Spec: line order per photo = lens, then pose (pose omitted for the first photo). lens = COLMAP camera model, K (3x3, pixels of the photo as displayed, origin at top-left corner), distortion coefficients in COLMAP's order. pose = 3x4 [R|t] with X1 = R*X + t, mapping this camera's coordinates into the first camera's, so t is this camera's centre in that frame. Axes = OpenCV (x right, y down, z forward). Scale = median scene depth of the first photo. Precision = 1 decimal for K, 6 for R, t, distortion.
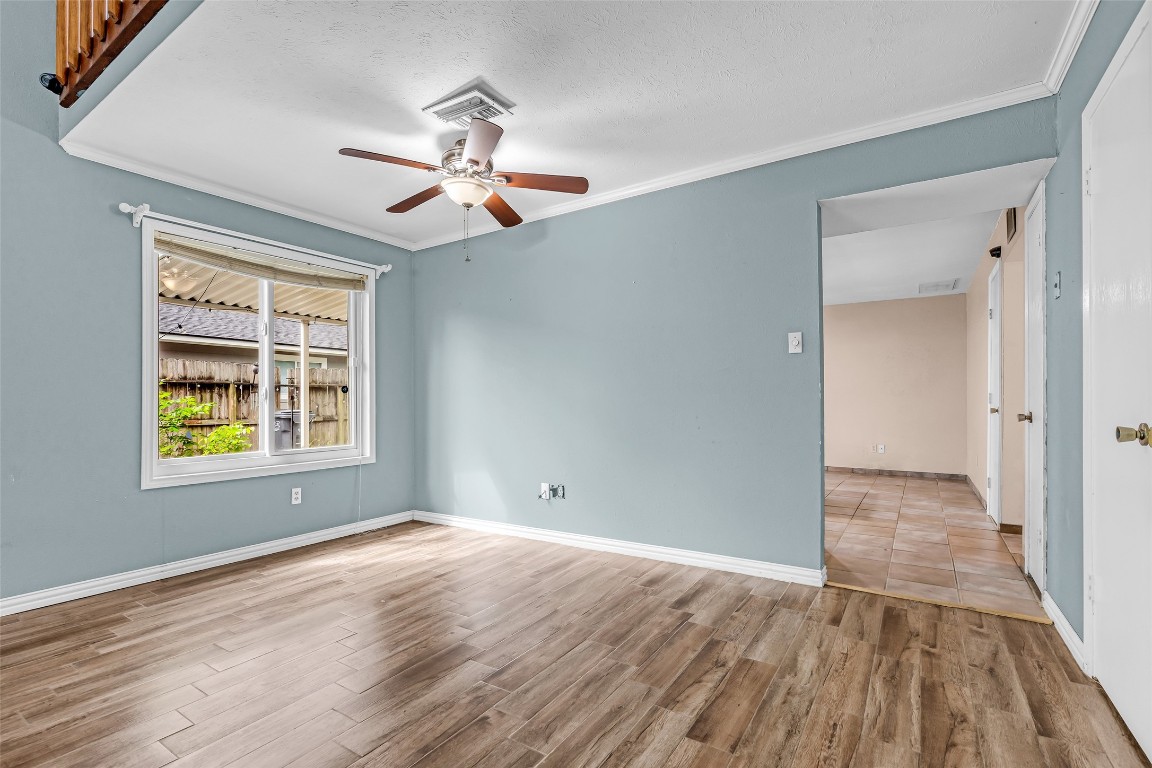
lens RADIAL K [[528.2, 0, 573.7], [0, 528.2, 399.2], [0, 0, 1]] dist [-0.016614, 0.004936]
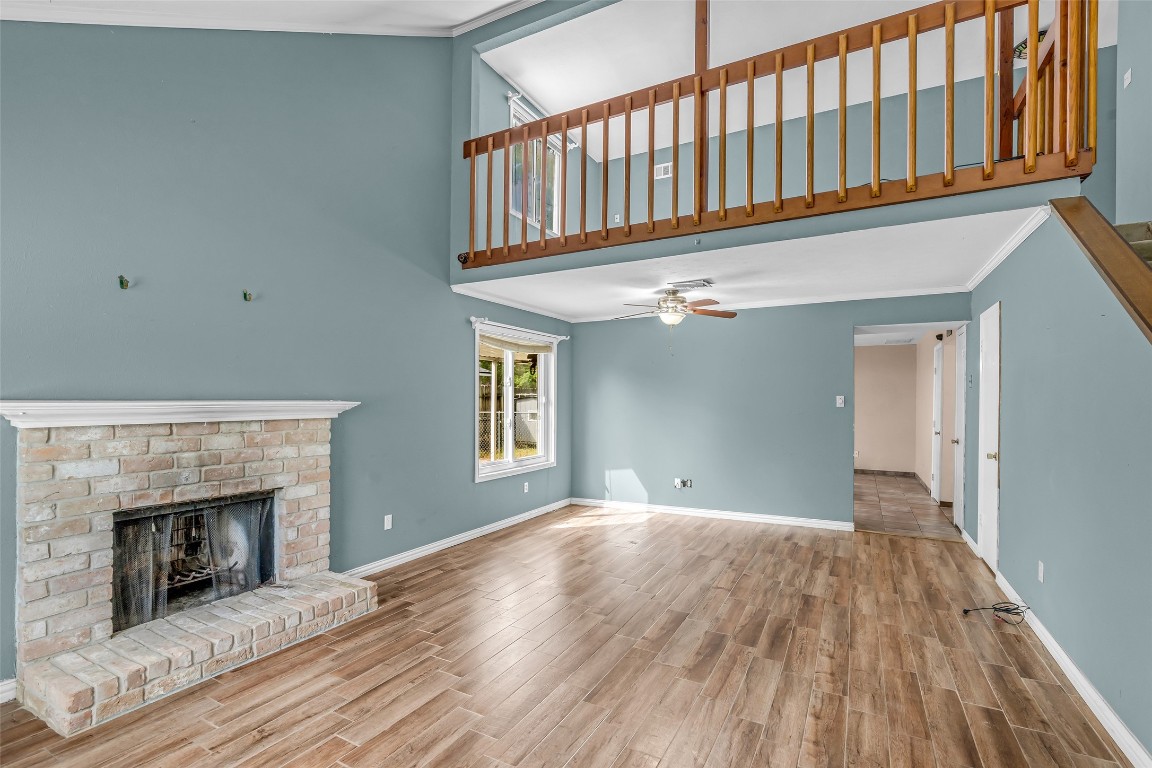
lens RADIAL K [[528.2, 0, 579.3], [0, 528.2, 403.0], [0, 0, 1]] dist [-0.016614, 0.004936]
pose [[0.995694, 0.007847, 0.092369, -0.648029], [-0.008567, 0.999936, 0.007404, -0.103889], [-0.092305, -0.008163, 0.995697, -0.740671]]
